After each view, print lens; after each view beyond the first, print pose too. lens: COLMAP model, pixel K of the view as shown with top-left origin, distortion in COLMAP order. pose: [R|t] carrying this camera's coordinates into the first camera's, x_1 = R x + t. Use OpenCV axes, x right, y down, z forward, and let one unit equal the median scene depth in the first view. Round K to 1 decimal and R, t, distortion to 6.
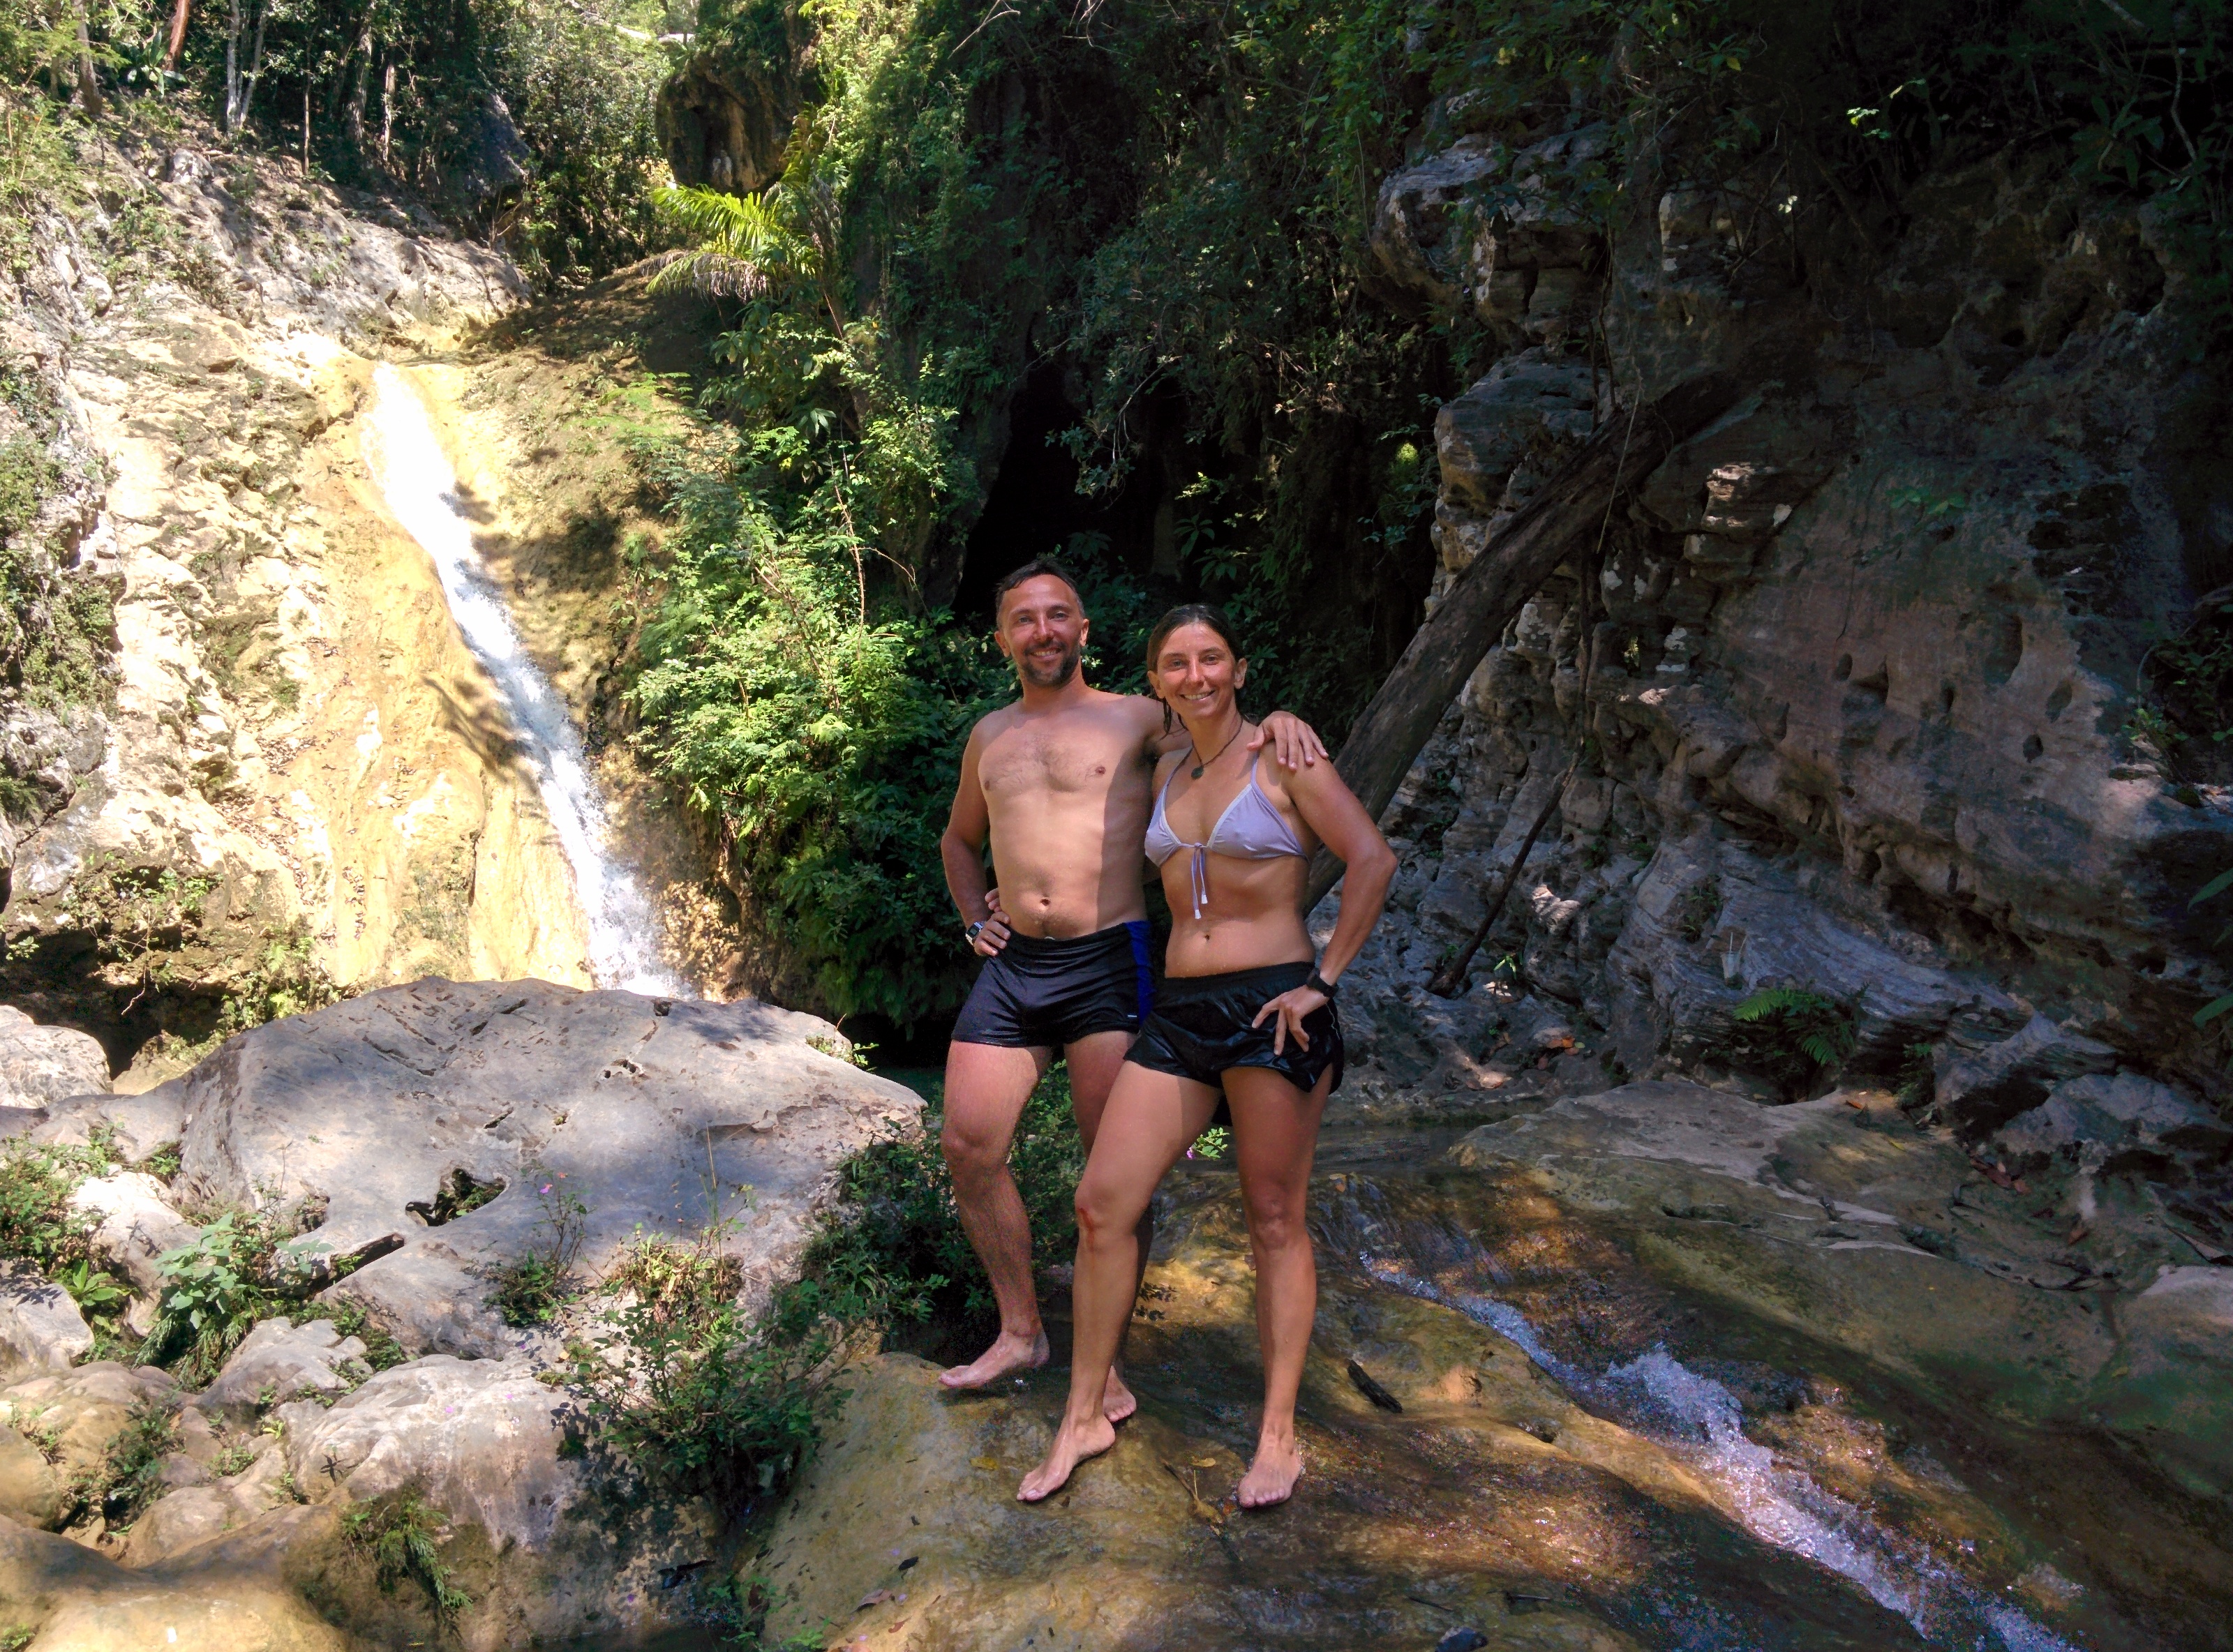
lens RADIAL K [[1962.7, 0, 1076.7], [0, 1962.7, 830.7], [0, 0, 1]] dist [0.065532, -0.085897]
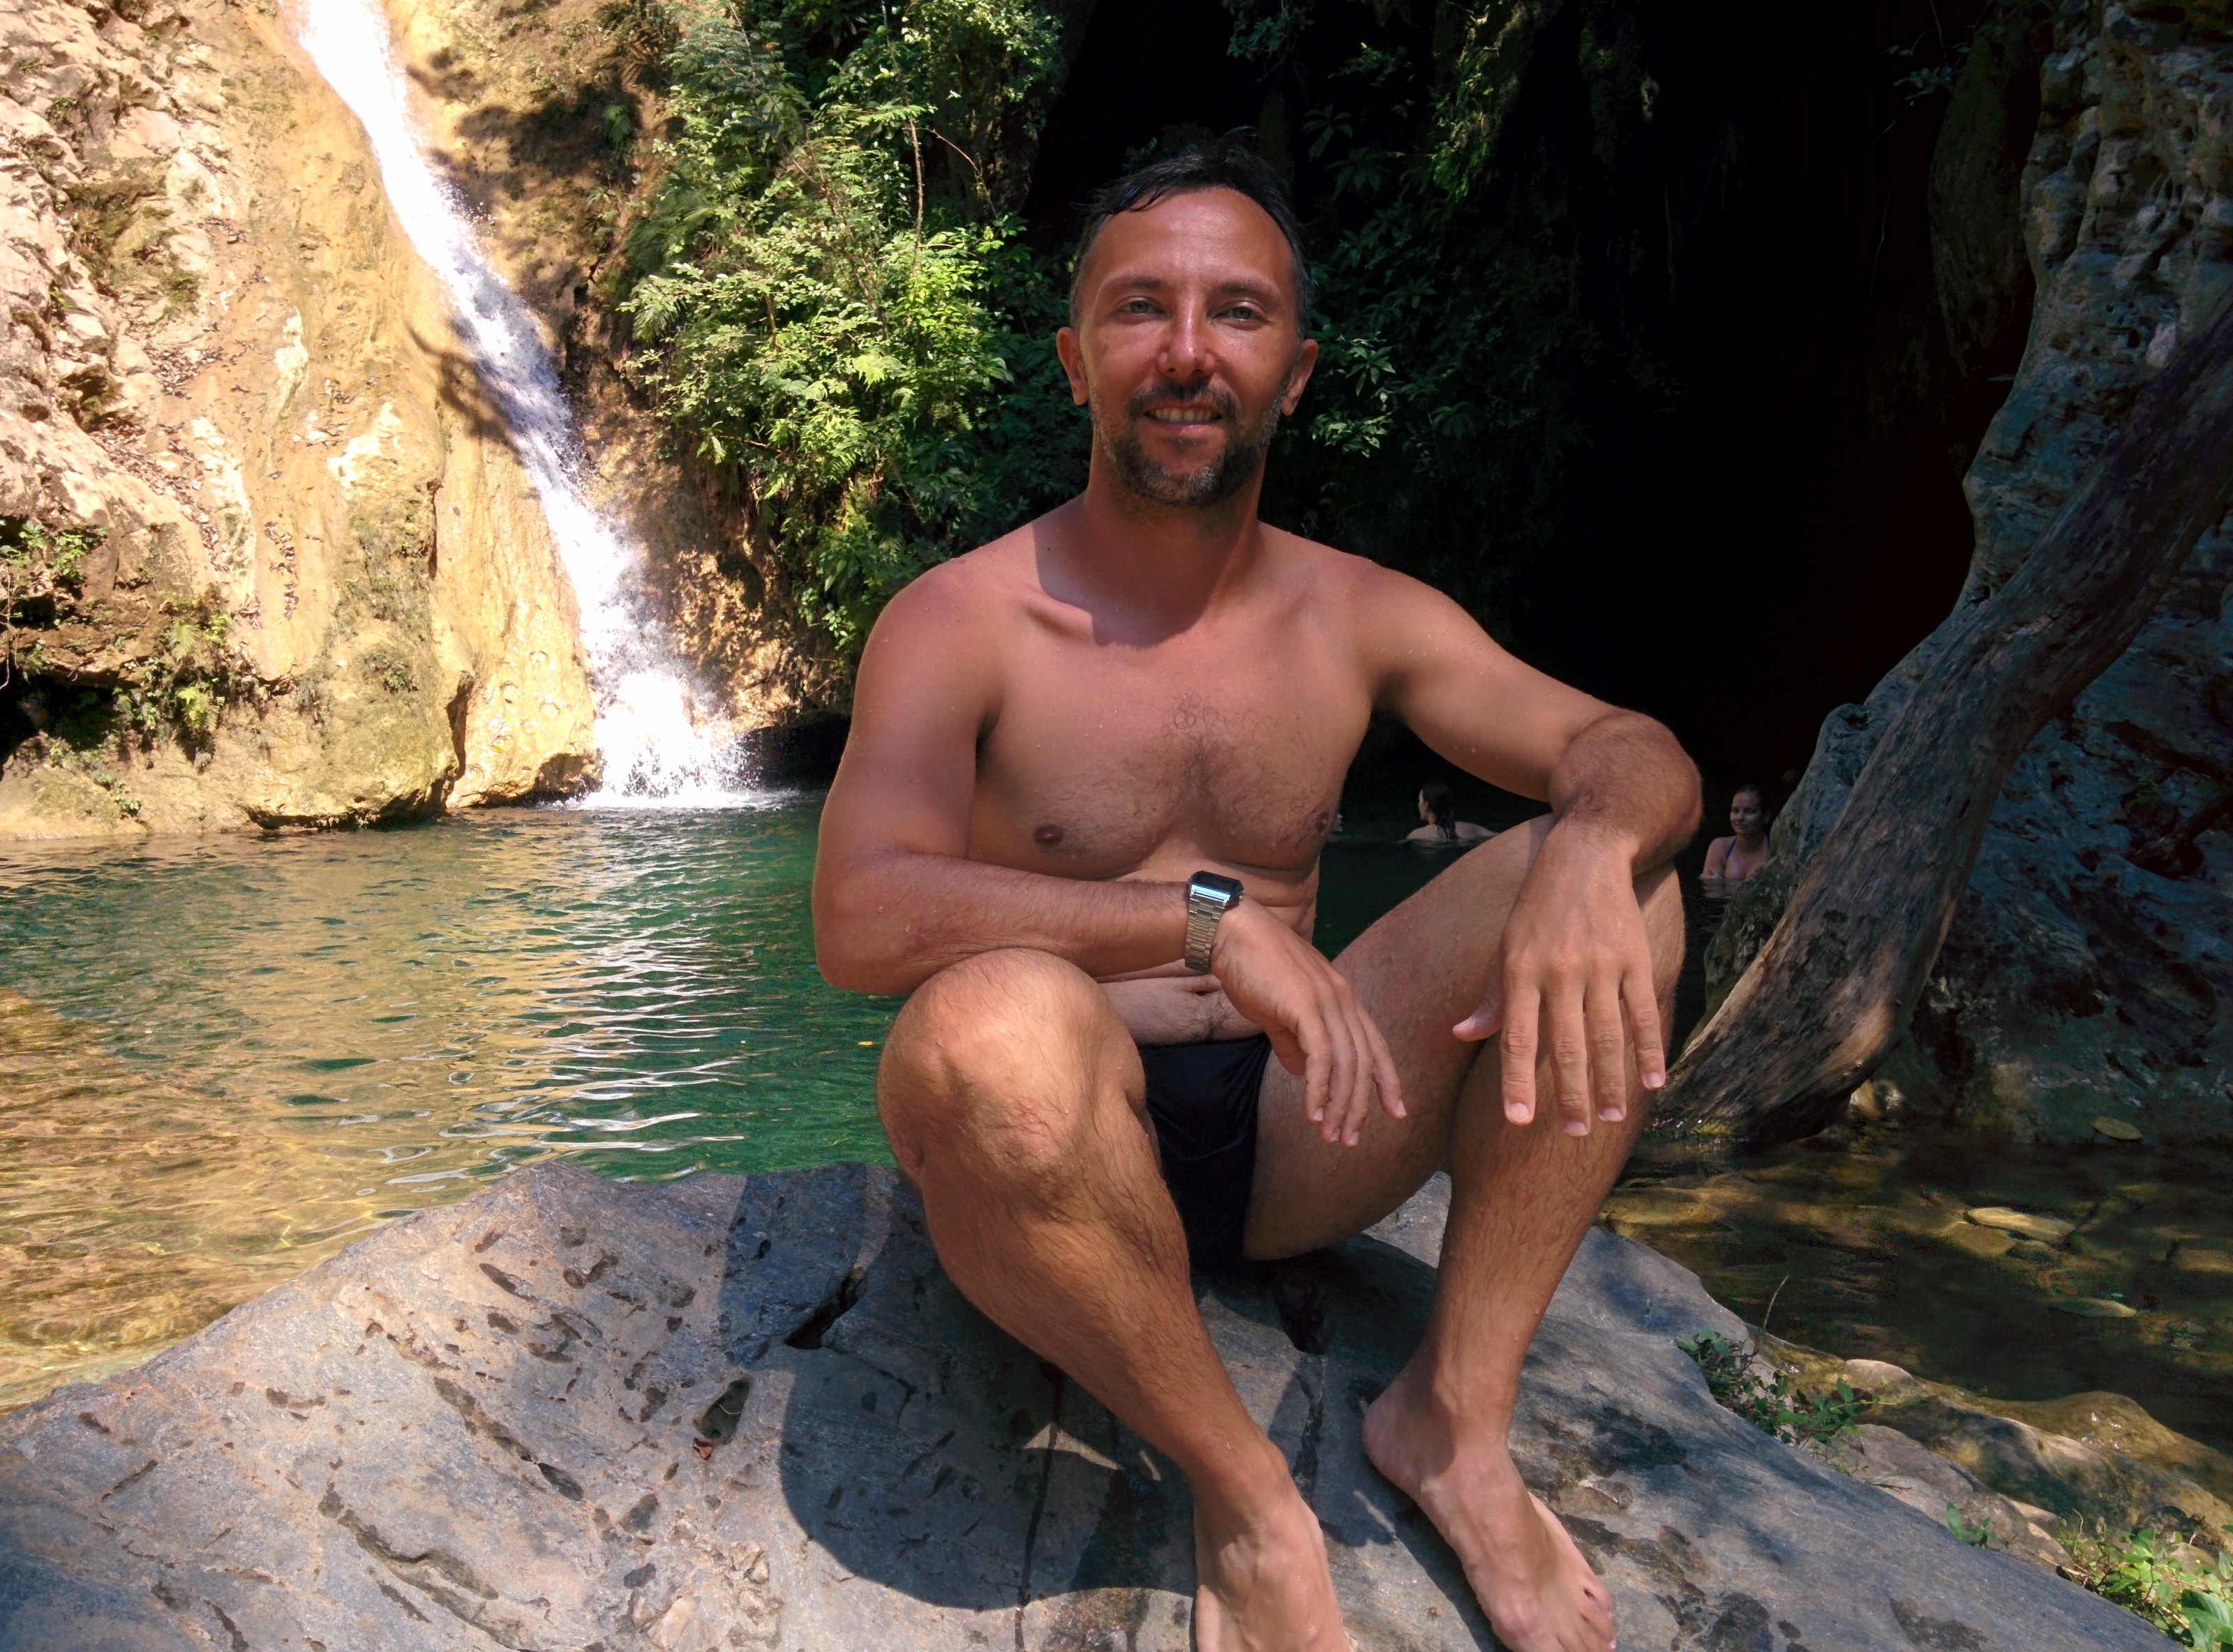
lens RADIAL K [[1962.1, 0, 1124.8], [0, 1962.1, 855.0], [0, 0, 1]] dist [0.061574, -0.090992]
pose [[0.998343, 0.025425, 0.051625, -0.061977], [-0.034591, 0.982077, 0.185278, -0.008037], [-0.045989, -0.186757, 0.981329, 0.172925]]
